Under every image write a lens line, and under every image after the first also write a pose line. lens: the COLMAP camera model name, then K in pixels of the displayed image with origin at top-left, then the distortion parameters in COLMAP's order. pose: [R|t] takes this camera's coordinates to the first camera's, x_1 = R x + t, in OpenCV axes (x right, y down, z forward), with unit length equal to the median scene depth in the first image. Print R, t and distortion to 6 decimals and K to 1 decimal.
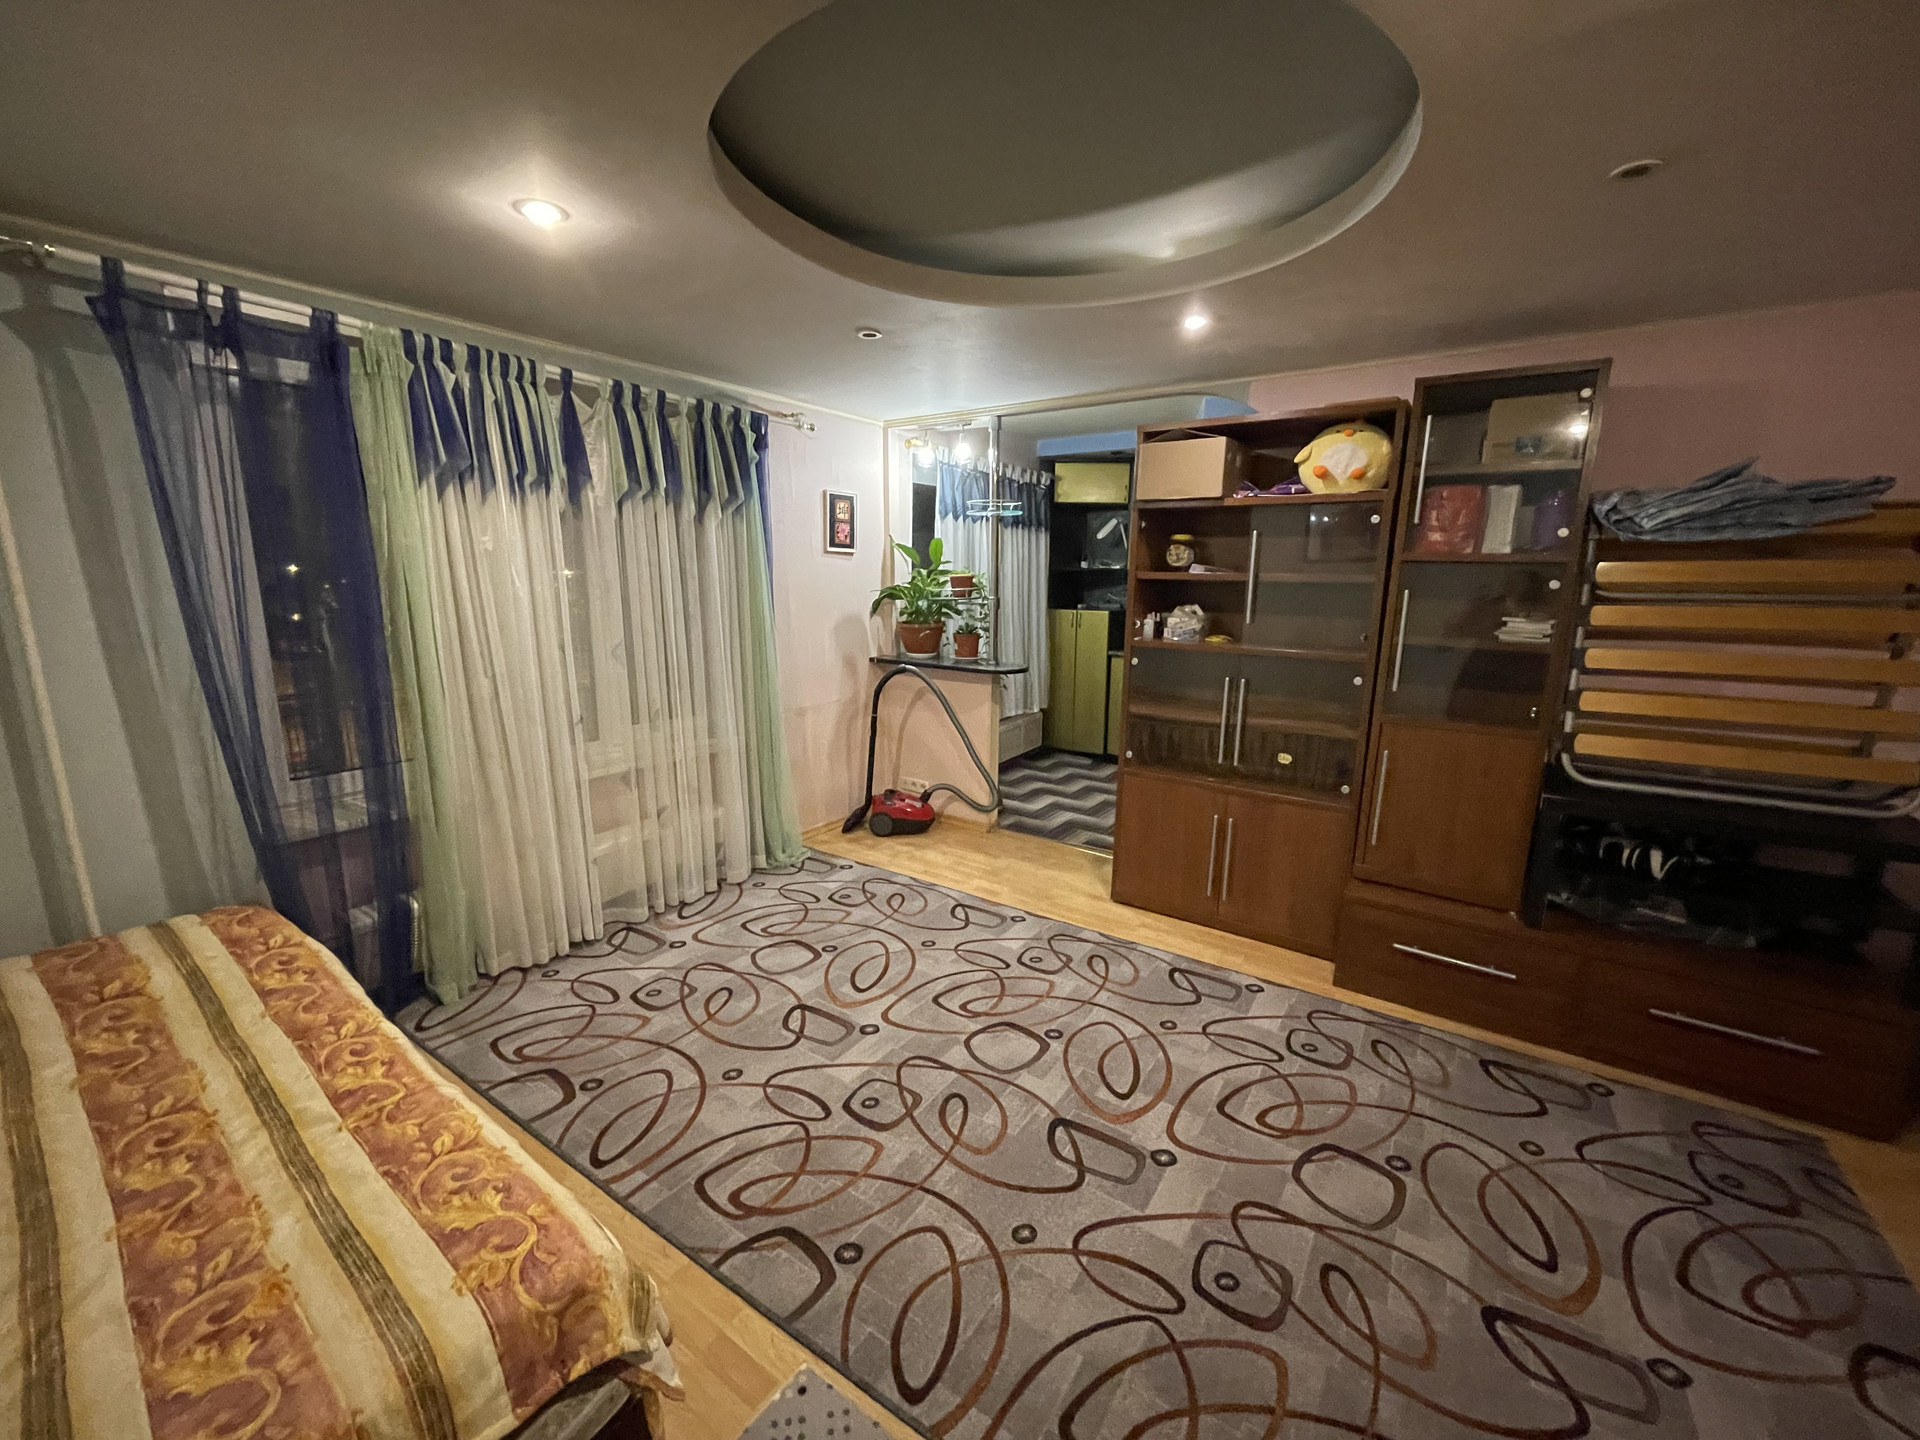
lens RADIAL K [[780.4, 0, 961.5], [0, 780.4, 725.3], [0, 0, 1]] dist [-0.007827, 0.000049]
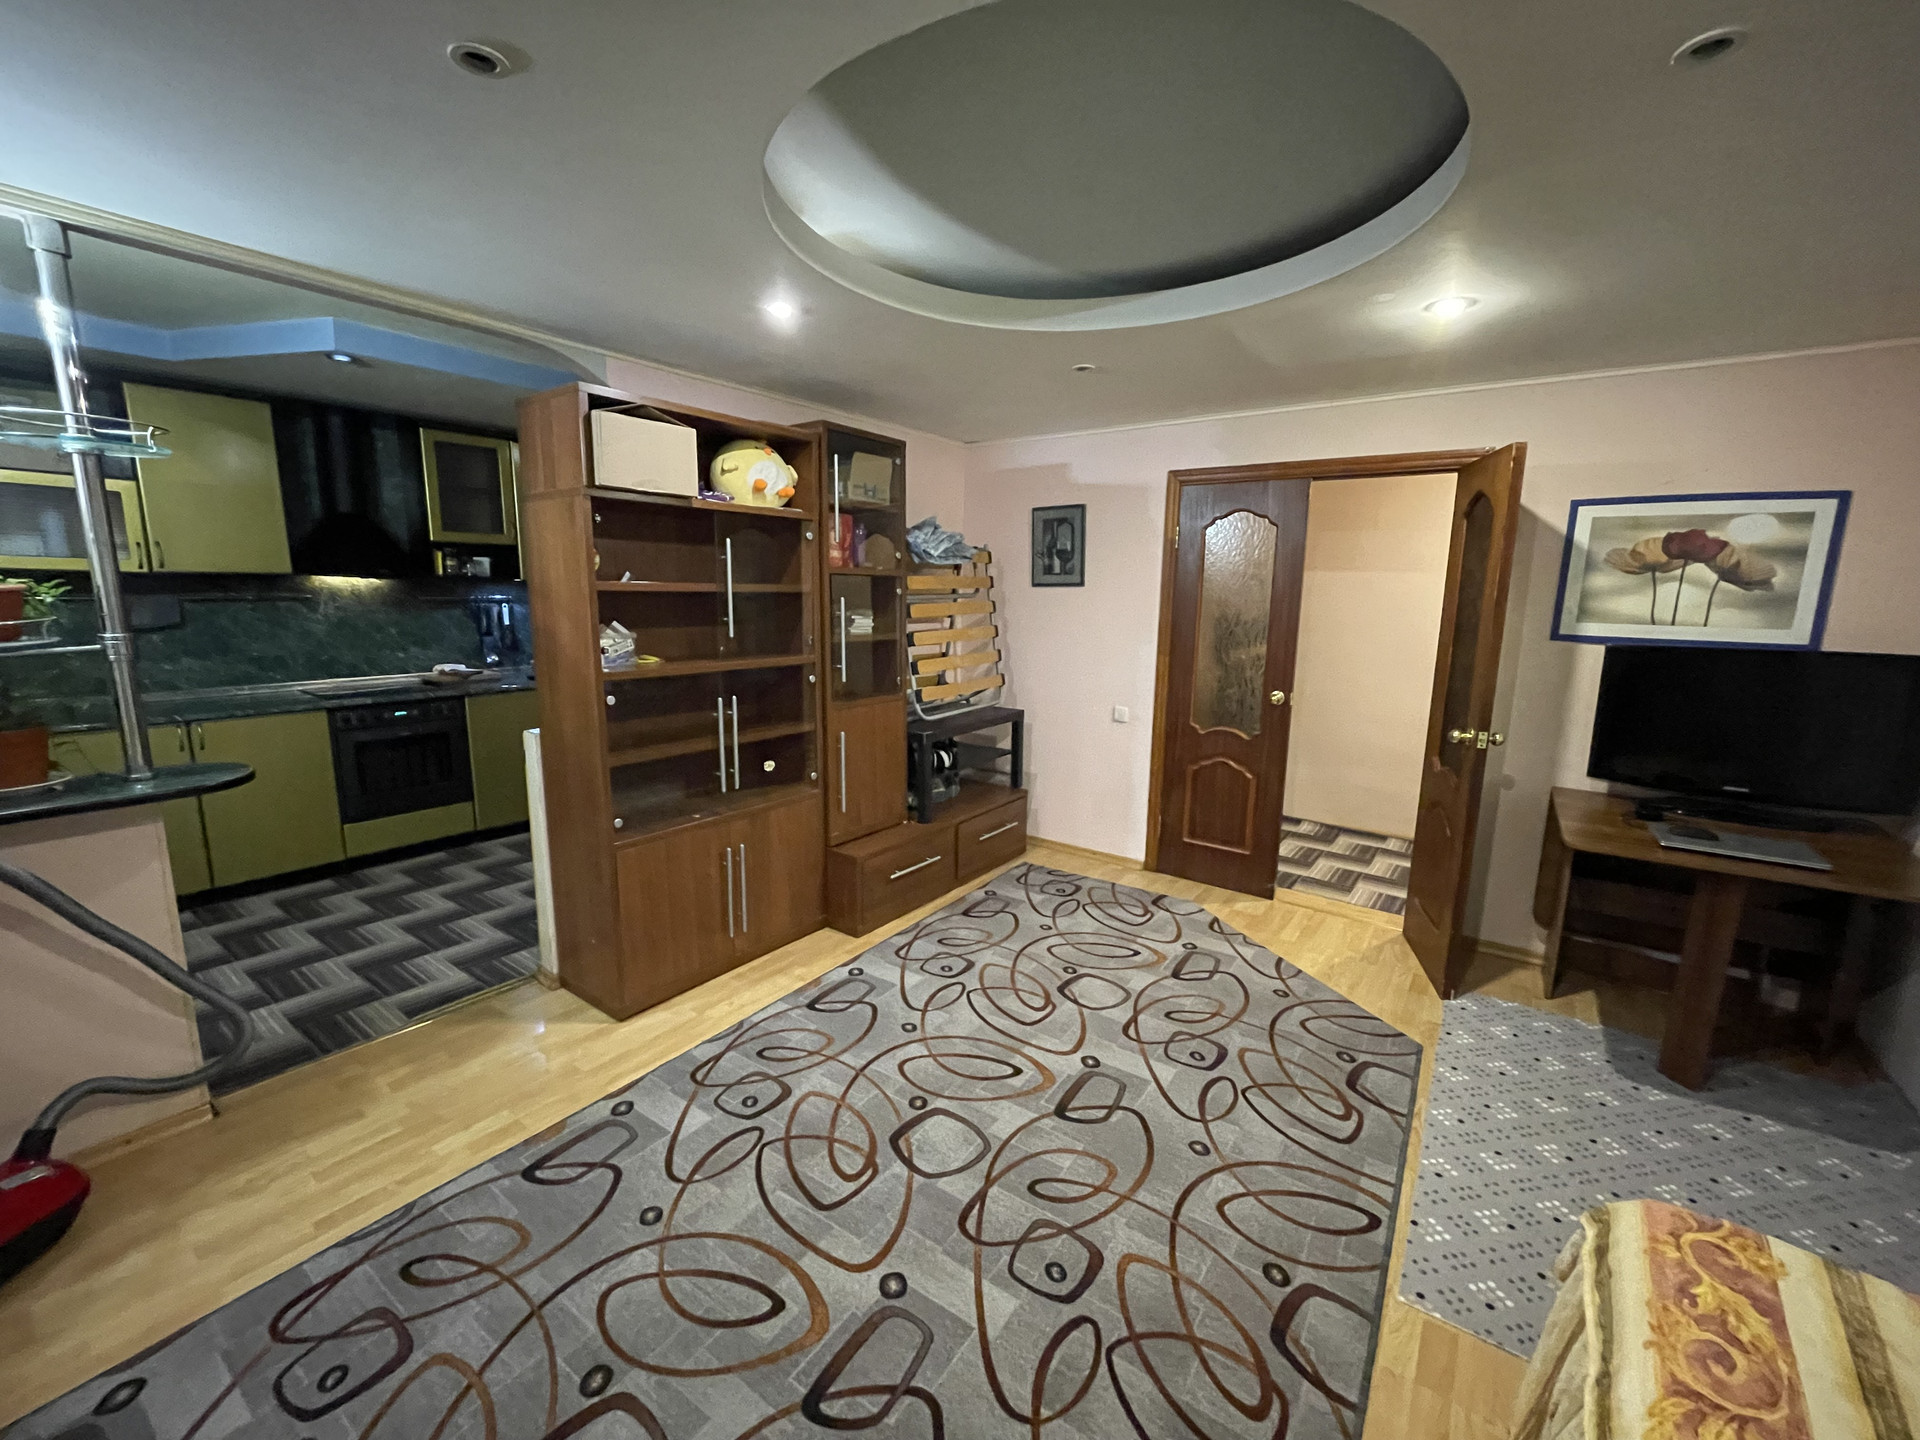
lens RADIAL K [[780.4, 0, 957.4], [0, 780.4, 726.9], [0, 0, 1]] dist [-0.007827, 0.000049]
pose [[0.003751, -0.188544, 0.982058, -0.576514], [0.181103, 0.965953, 0.184760, -0.150818], [-0.983457, 0.177160, 0.037769, 0.719455]]
